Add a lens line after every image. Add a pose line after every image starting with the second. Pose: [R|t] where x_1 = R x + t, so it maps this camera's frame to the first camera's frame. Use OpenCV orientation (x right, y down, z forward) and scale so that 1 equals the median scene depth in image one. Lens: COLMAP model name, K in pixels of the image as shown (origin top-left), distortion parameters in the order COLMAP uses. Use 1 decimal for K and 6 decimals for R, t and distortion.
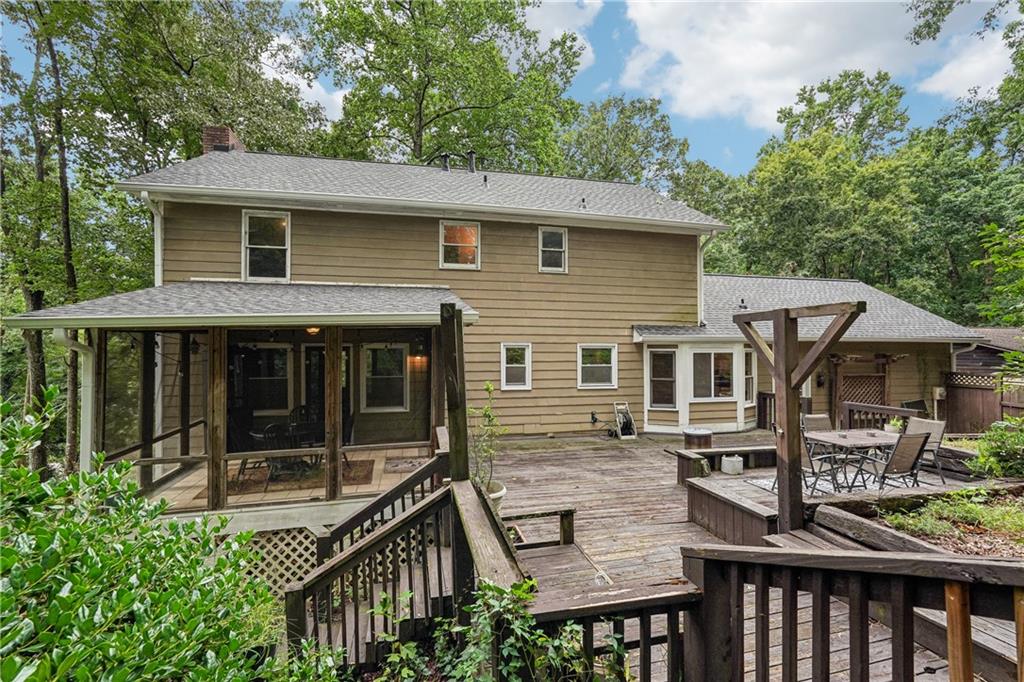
lens RADIAL K [[453.0, 0, 515.8], [0, 453.0, 347.9], [0, 0, 1]] dist [-0.014309, 0.009449]
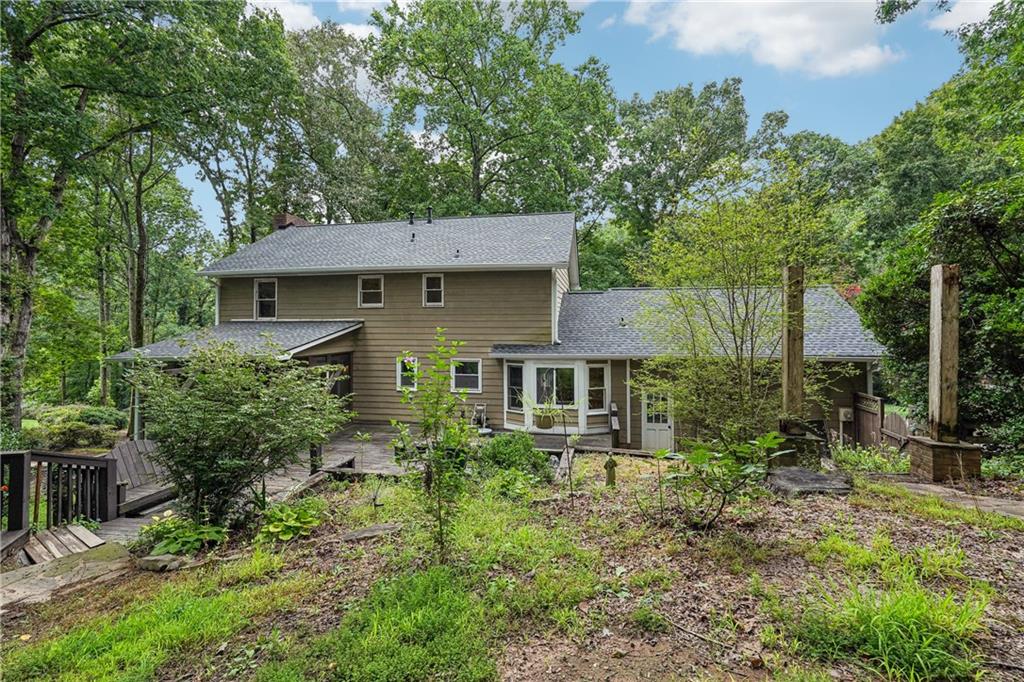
lens RADIAL K [[461.9, 0, 512.2], [0, 461.9, 321.2], [0, 0, 1]] dist [-0.014985, 0.009622]
pose [[0.919285, -0.008132, -0.393509, 0.829982], [0.002026, 0.999871, -0.015929, -0.096239], [0.393588, 0.013846, 0.919183, -0.191569]]
